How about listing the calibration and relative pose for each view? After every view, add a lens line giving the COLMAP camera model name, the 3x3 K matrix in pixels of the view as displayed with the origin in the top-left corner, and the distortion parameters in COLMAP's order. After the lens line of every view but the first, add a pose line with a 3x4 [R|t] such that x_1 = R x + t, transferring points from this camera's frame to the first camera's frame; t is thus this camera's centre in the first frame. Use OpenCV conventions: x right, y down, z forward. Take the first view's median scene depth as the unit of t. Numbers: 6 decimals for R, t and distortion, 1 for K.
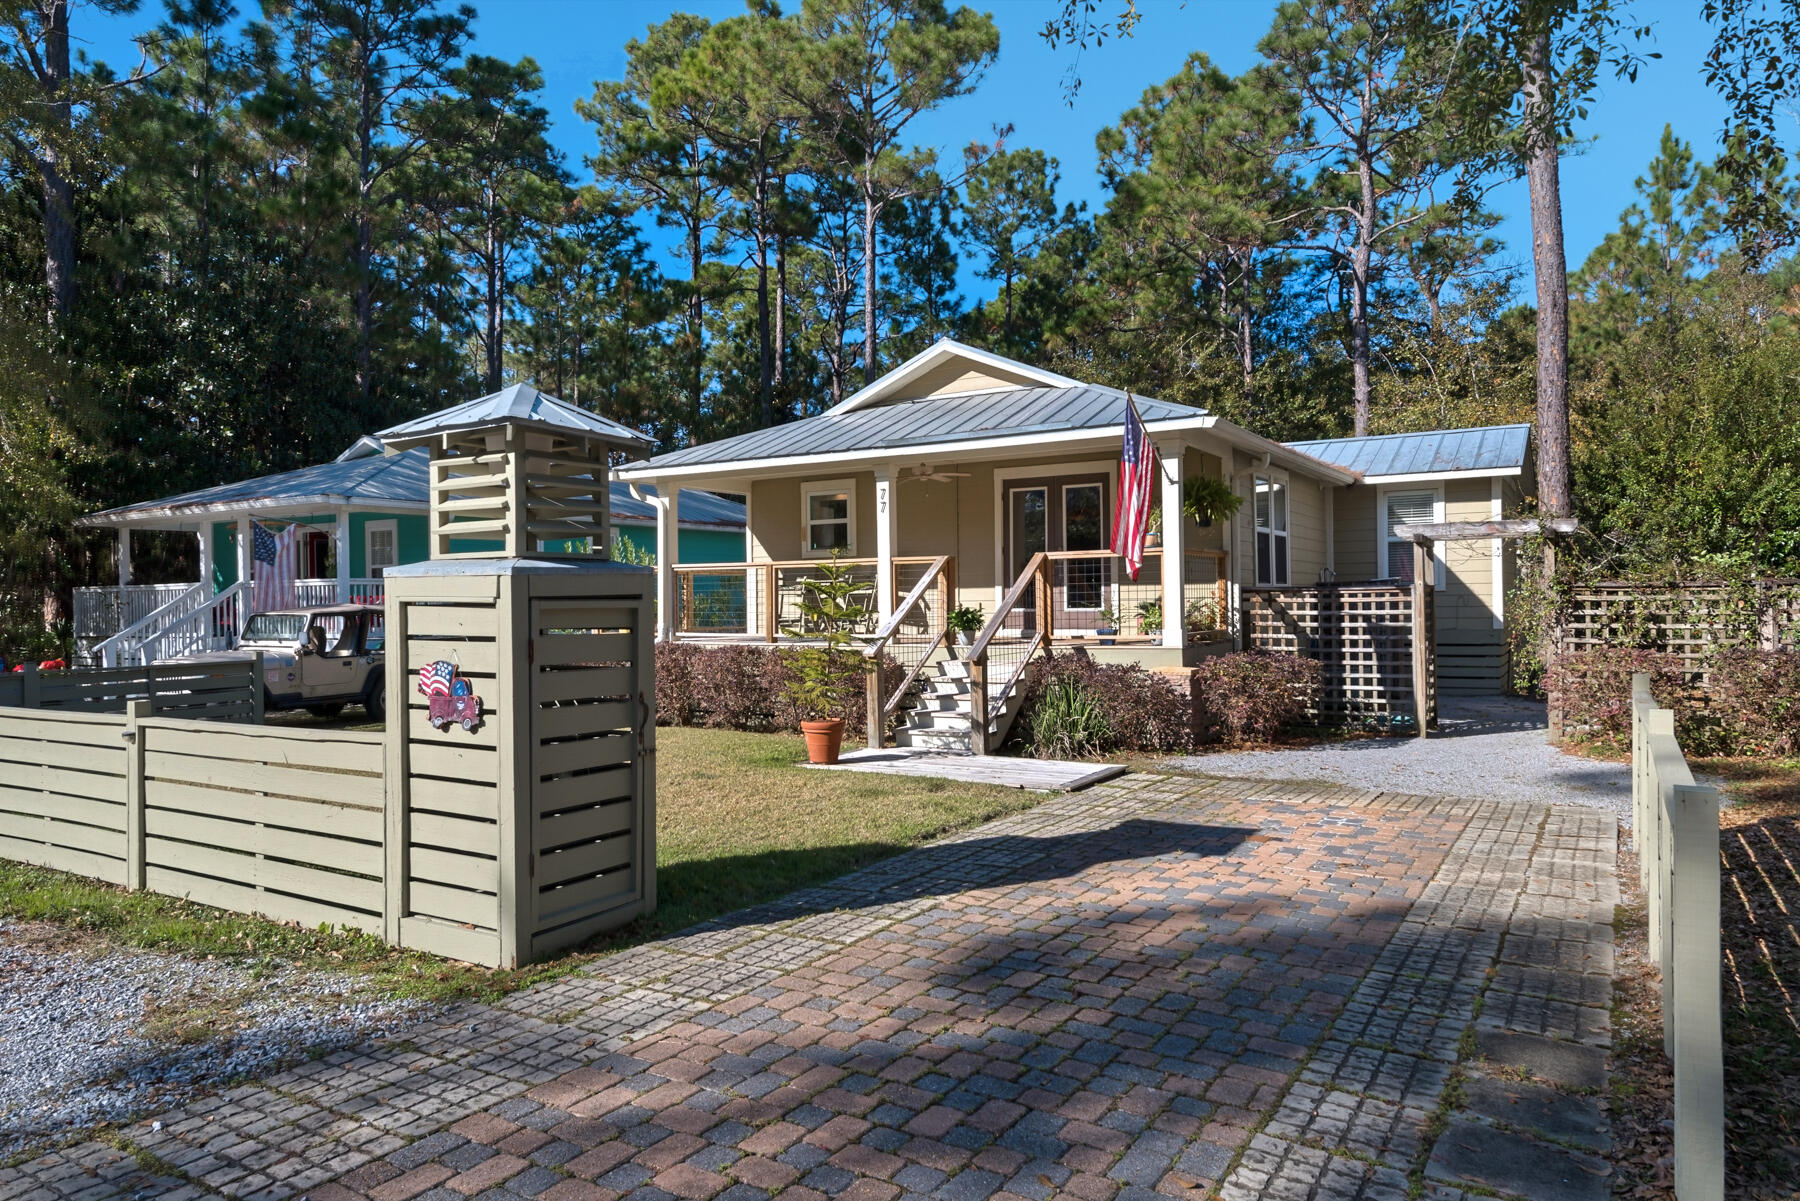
lens RADIAL K [[1124.9, 0, 909.3], [0, 1124.9, 607.9], [0, 0, 1]] dist [0.048106, -0.044297]
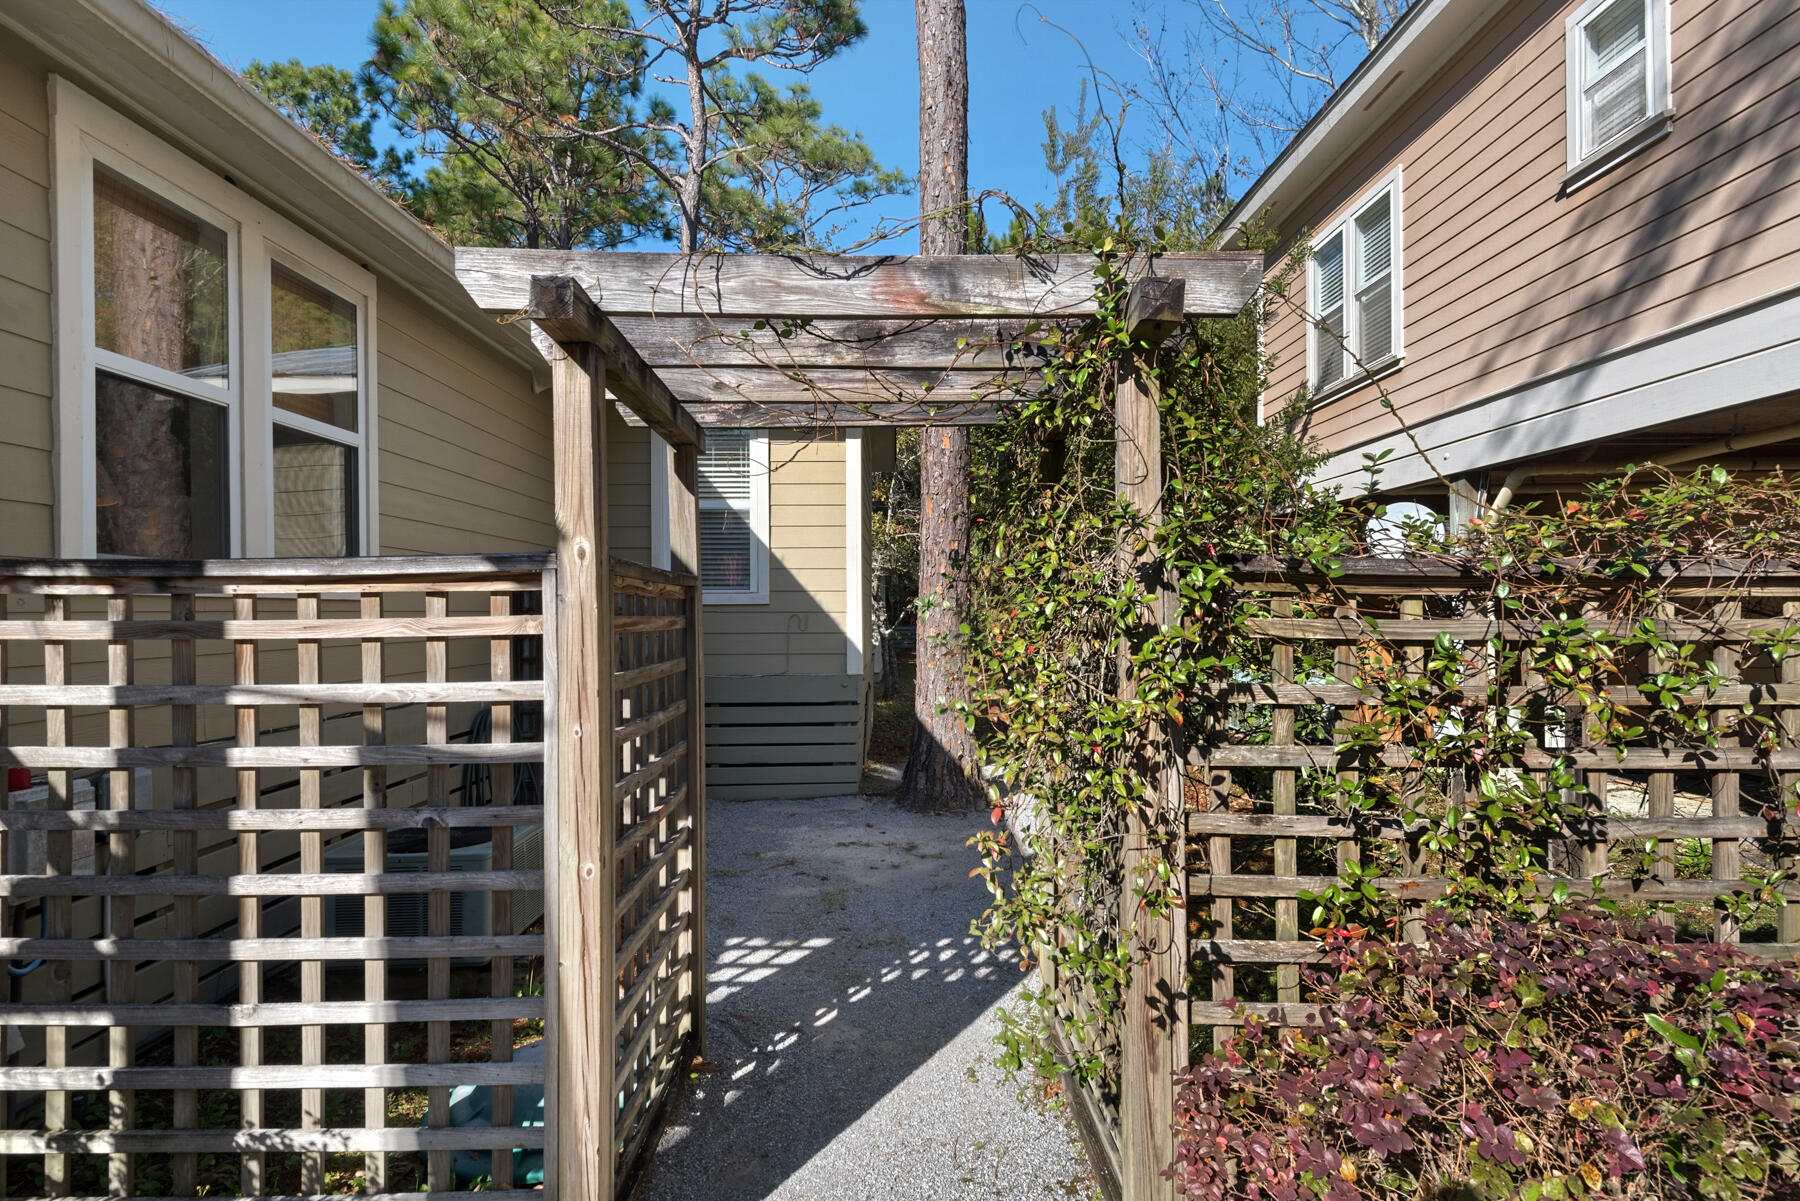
lens RADIAL K [[935.5, 0, 900.0], [0, 935.5, 600.5], [0, 0, 1]] dist [0.018307, -0.000483]
pose [[0.851203, 0.014438, 0.524637, 0.363108], [-0.002407, 0.999718, -0.023608, -0.007847], [-0.524830, 0.018832, 0.850999, 0.732470]]
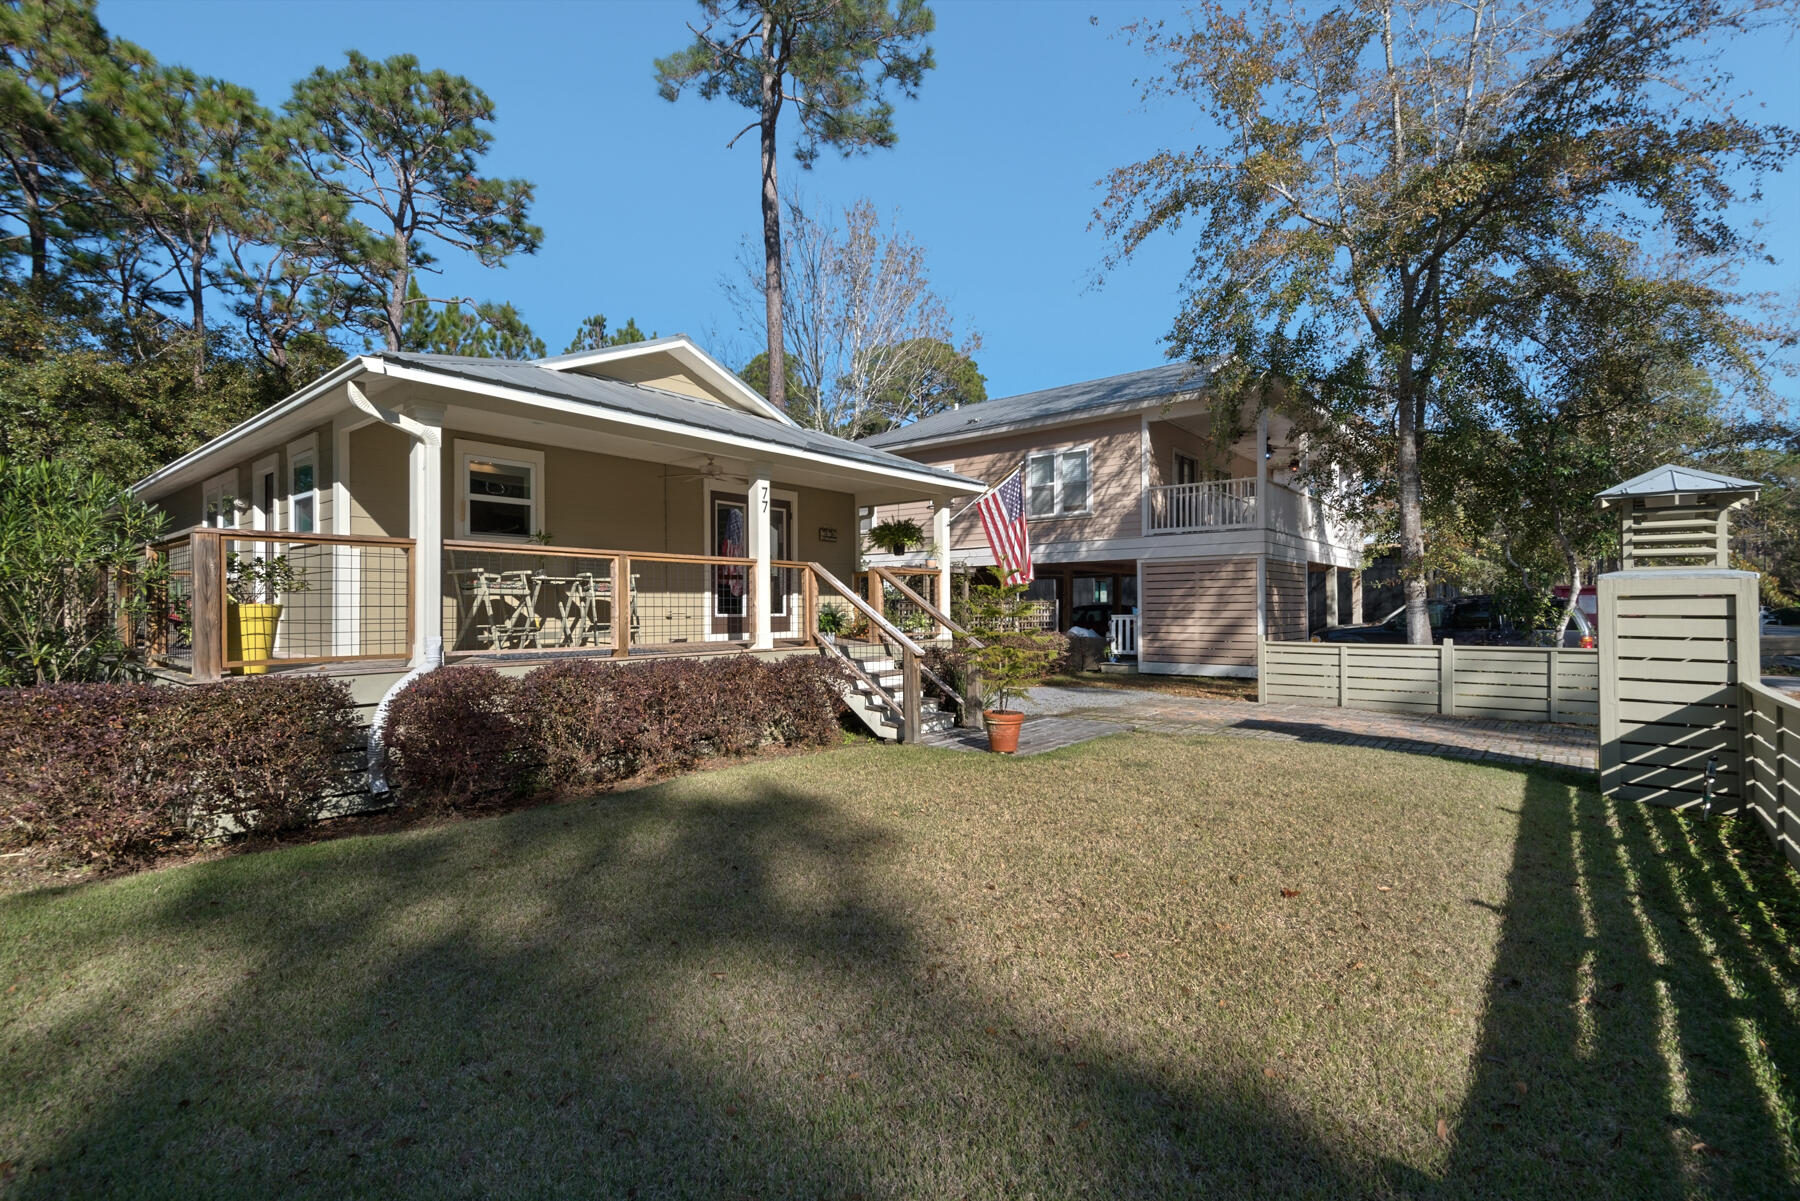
lens RADIAL K [[813.6, 0, 900.0], [0, 813.6, 600.5], [0, 0, 1]] dist [0.002061, -0.001362]
pose [[0.154567, 0.022227, 0.987732, -0.659445], [0.008293, 0.999682, -0.023794, 0.007463], [-0.987947, 0.011869, 0.154334, 0.754656]]
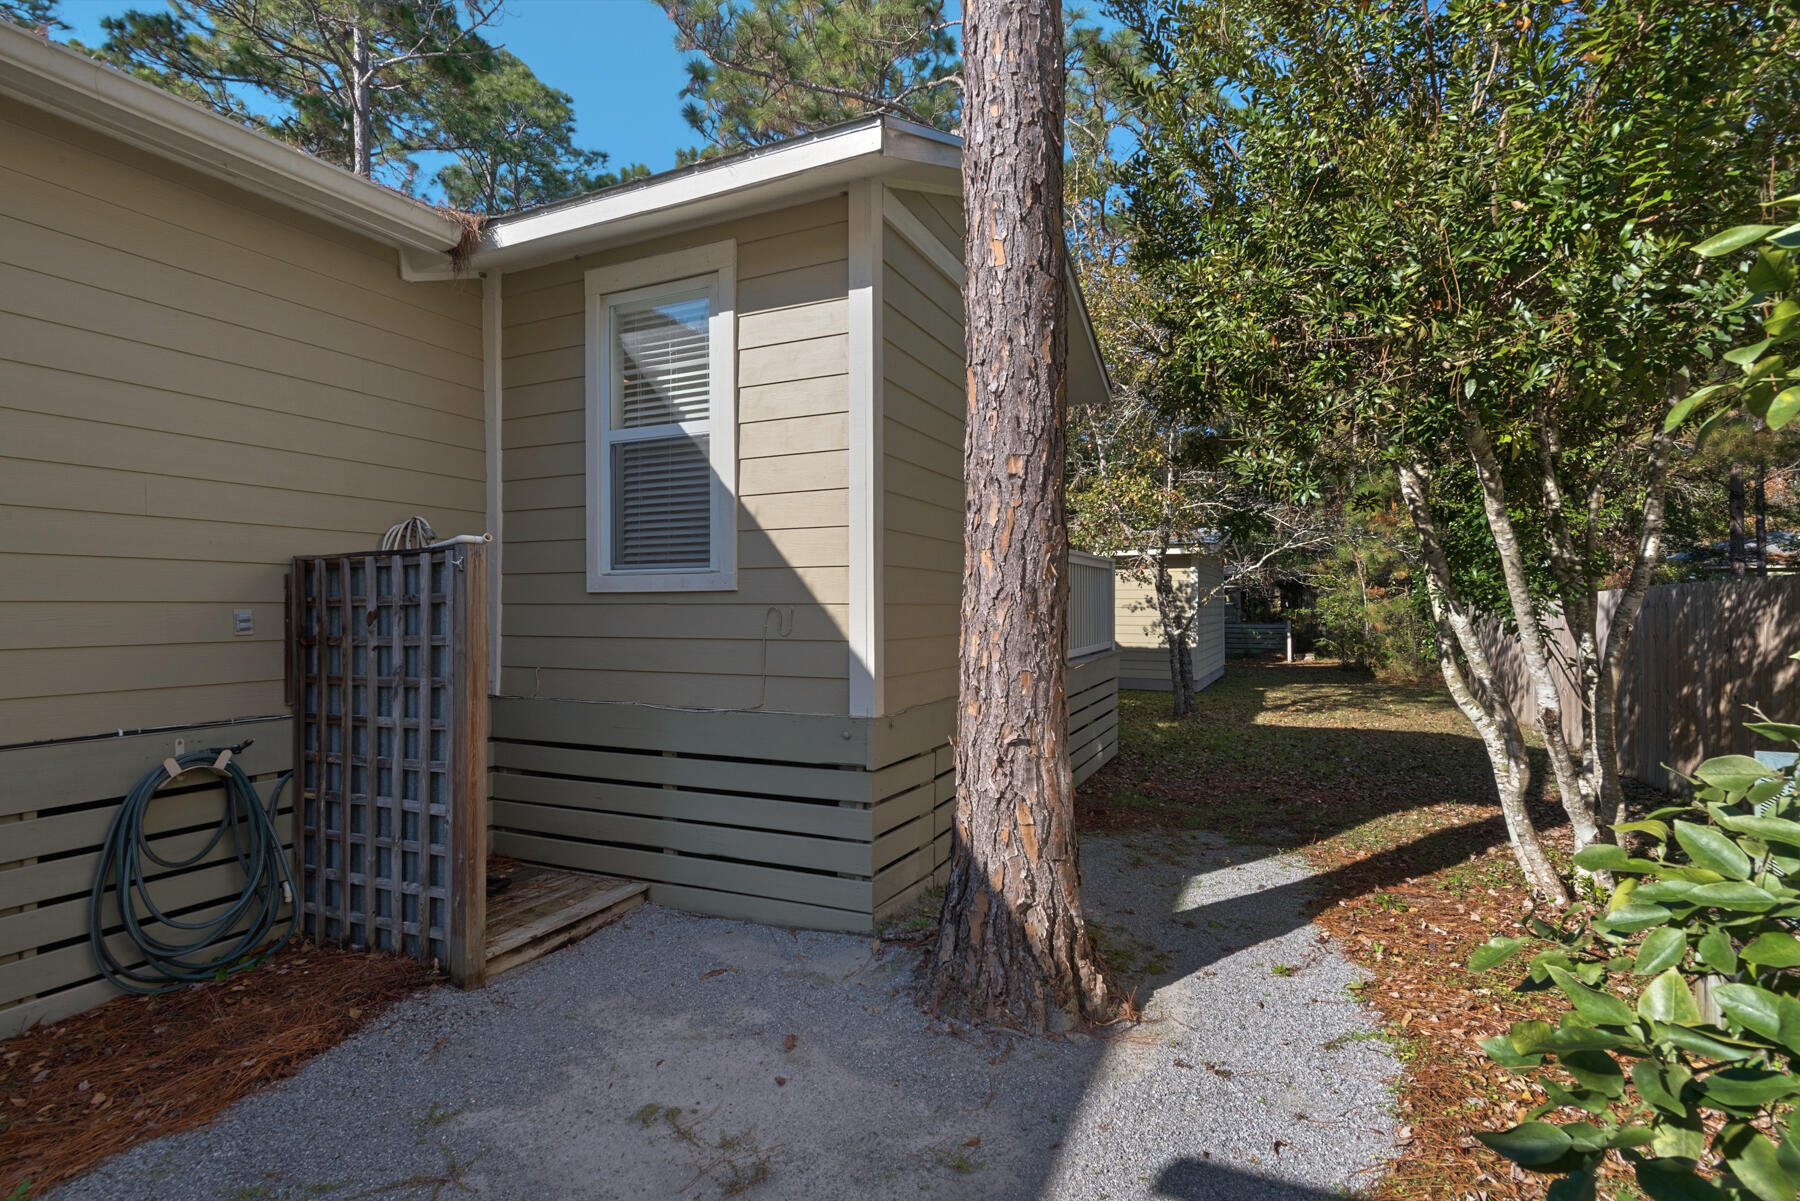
lens RADIAL K [[859.3, 0, 902.1], [0, 859.3, 603.9], [0, 0, 1]] dist [0.008137, -0.000431]
pose [[0.994035, 0.012249, 0.108369, 0.610910], [-0.010696, 0.999832, -0.014900, -0.009912], [-0.108534, 0.013652, 0.993999, 0.936768]]
